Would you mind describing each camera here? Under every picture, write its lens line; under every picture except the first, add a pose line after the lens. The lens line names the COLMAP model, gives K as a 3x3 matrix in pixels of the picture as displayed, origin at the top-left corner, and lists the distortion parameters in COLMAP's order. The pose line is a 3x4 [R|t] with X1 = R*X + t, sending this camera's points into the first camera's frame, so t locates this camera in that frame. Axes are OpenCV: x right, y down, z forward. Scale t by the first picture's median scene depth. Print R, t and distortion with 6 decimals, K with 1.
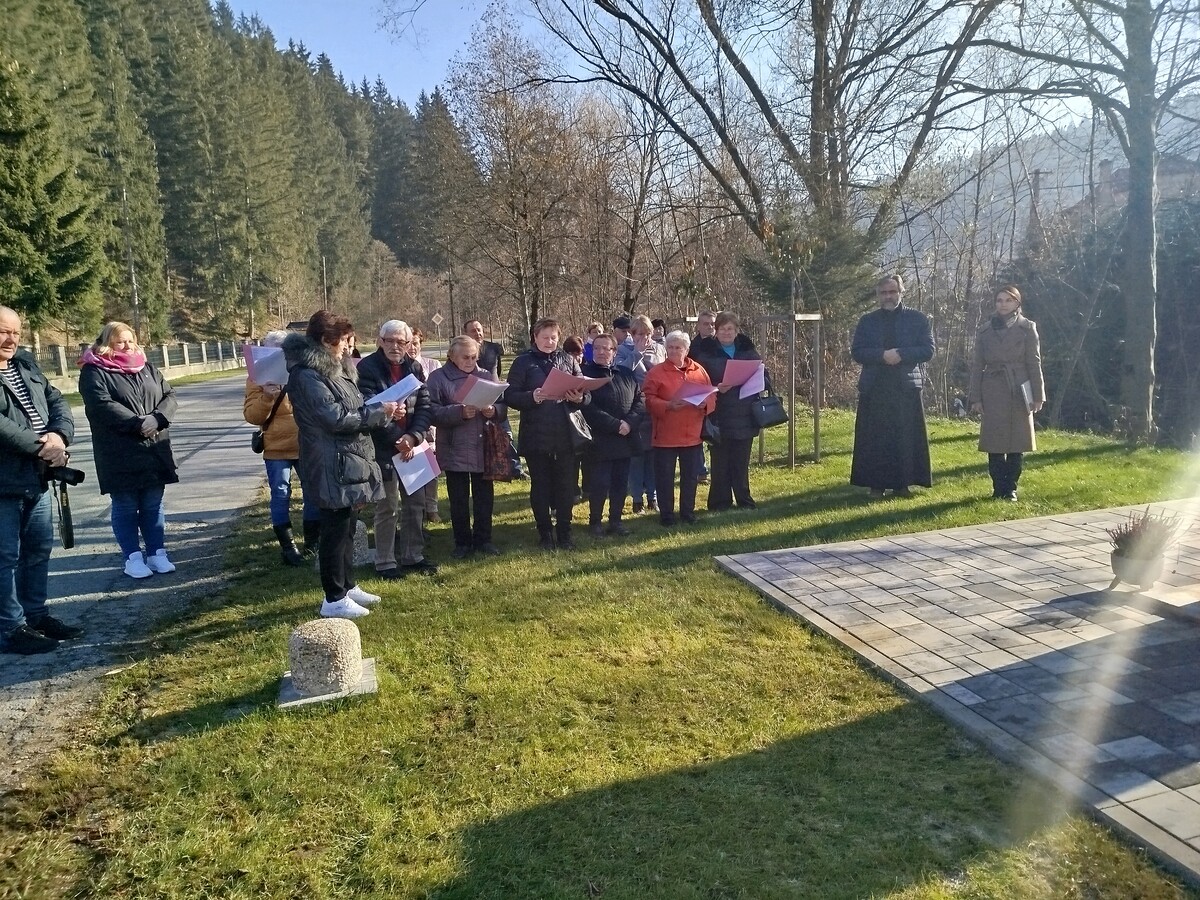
lens RADIAL K [[834.0, 0, 600.0], [0, 834.0, 450.0], [0, 0, 1]] dist [0.003868, 0.002500]
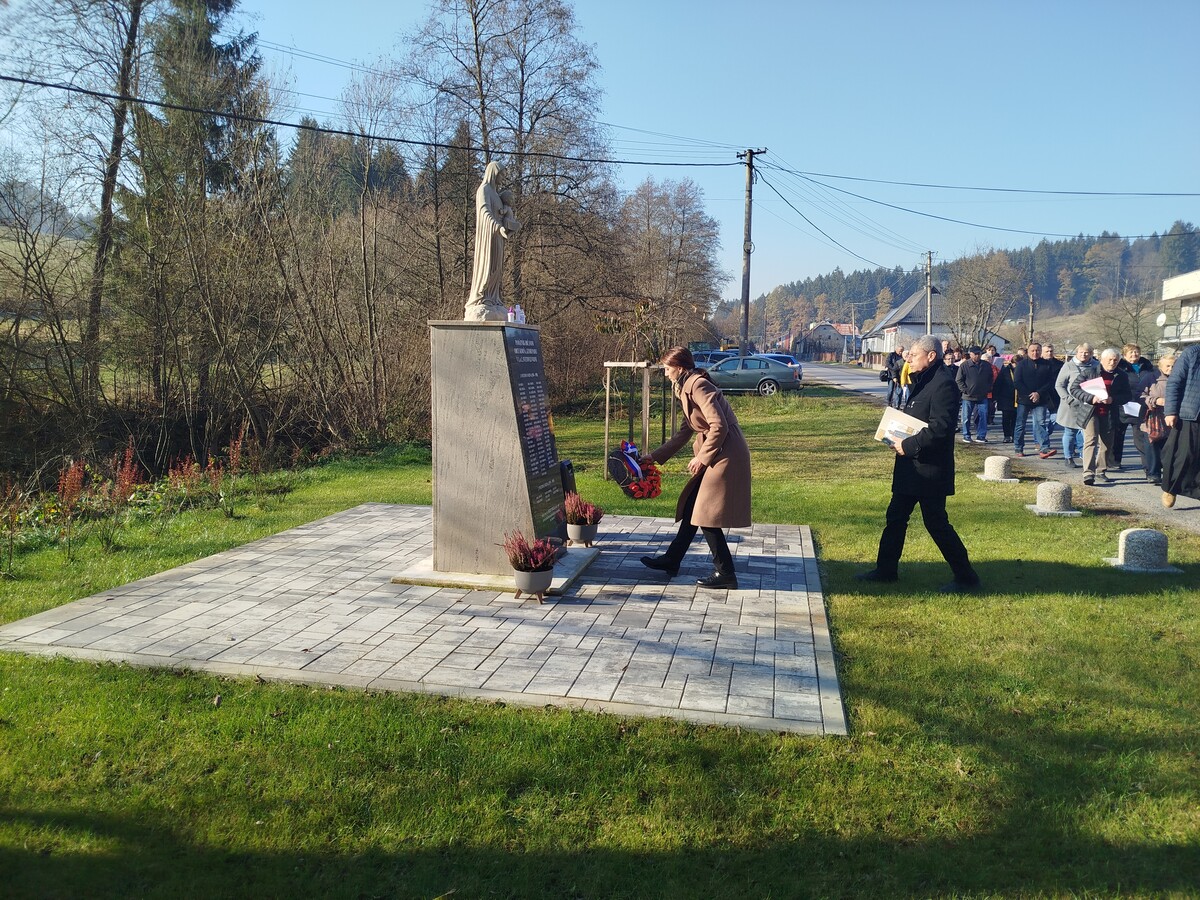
lens RADIAL K [[827.8, 0, 603.8], [0, 827.8, 449.6], [0, 0, 1]] dist [0.014858, 0.003639]
pose [[-0.898457, -0.010896, 0.438926, 0.042100], [0.092060, 0.972795, 0.212592, -0.303327], [-0.429301, 0.231413, -0.873011, 2.108664]]
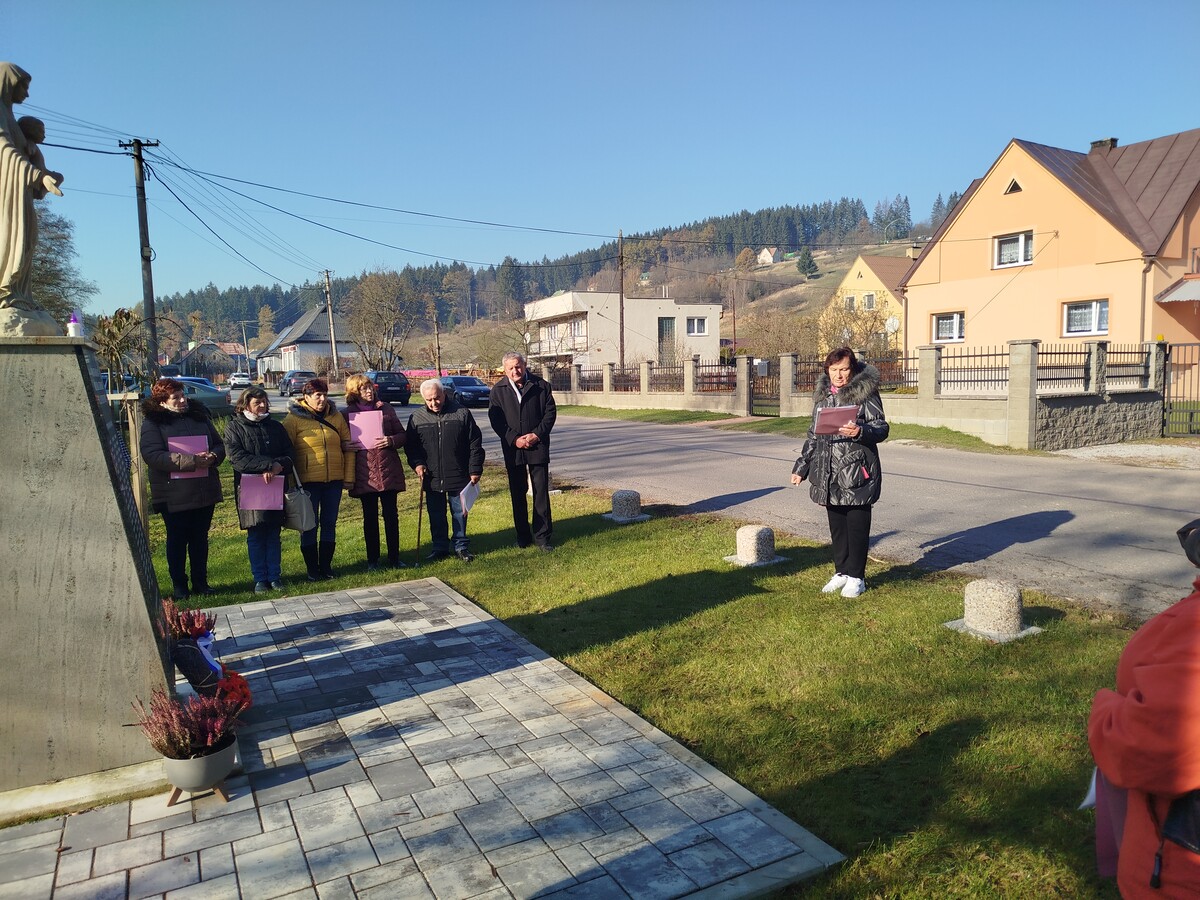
lens RADIAL K [[834.0, 0, 600.0], [0, 834.0, 450.0], [0, 0, 1]] dist [0.003868, 0.002500]
pose [[-0.967603, 0.093240, -0.234628, 0.495471], [0.036055, 0.970814, 0.237108, -0.300251], [0.249888, 0.220967, -0.942725, 1.844666]]
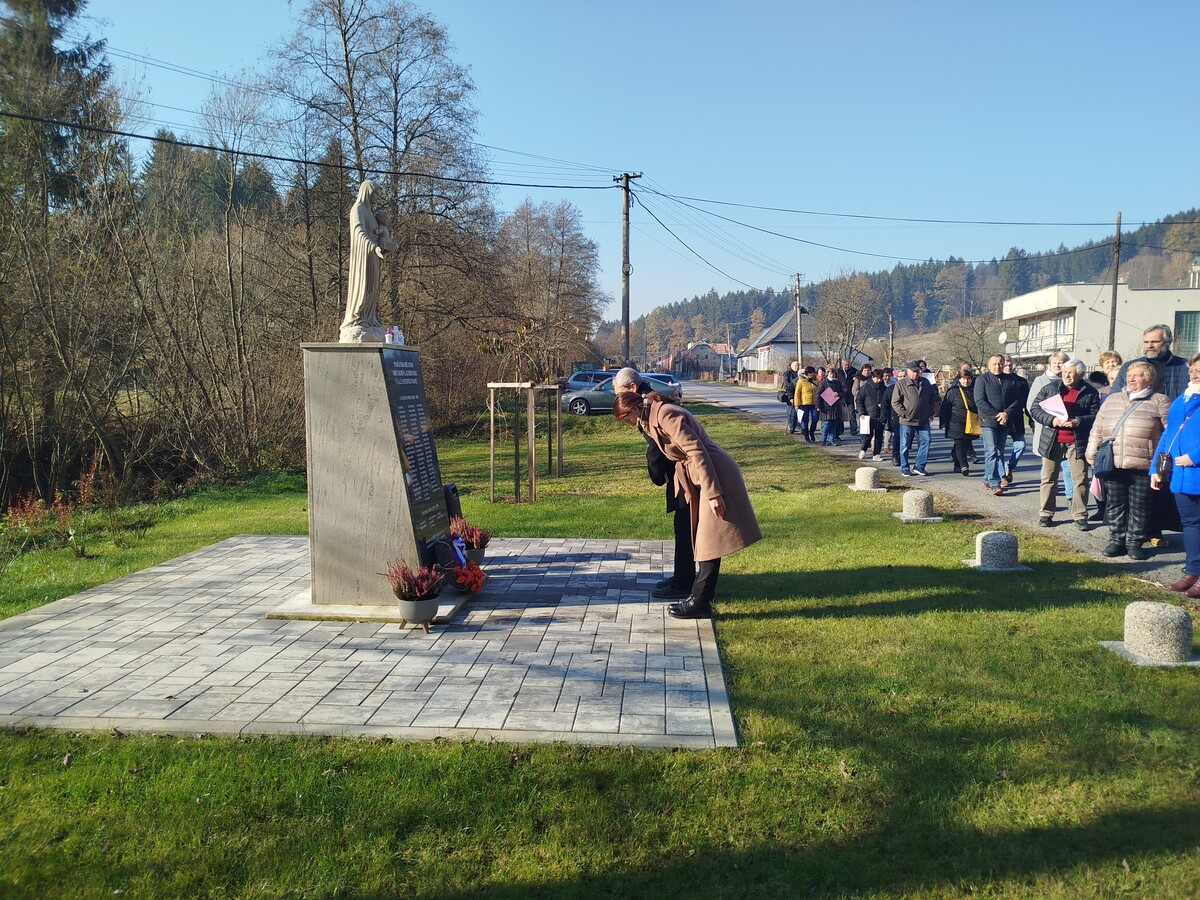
lens RADIAL K [[825.8, 0, 599.0], [0, 825.8, 454.4], [0, 0, 1]] dist [0.019803, -0.003841]
pose [[-0.948373, 0.020840, 0.316471, 0.047227], [0.090350, 0.974246, 0.206595, -0.301886], [-0.304015, 0.224523, -0.925832, 2.097287]]
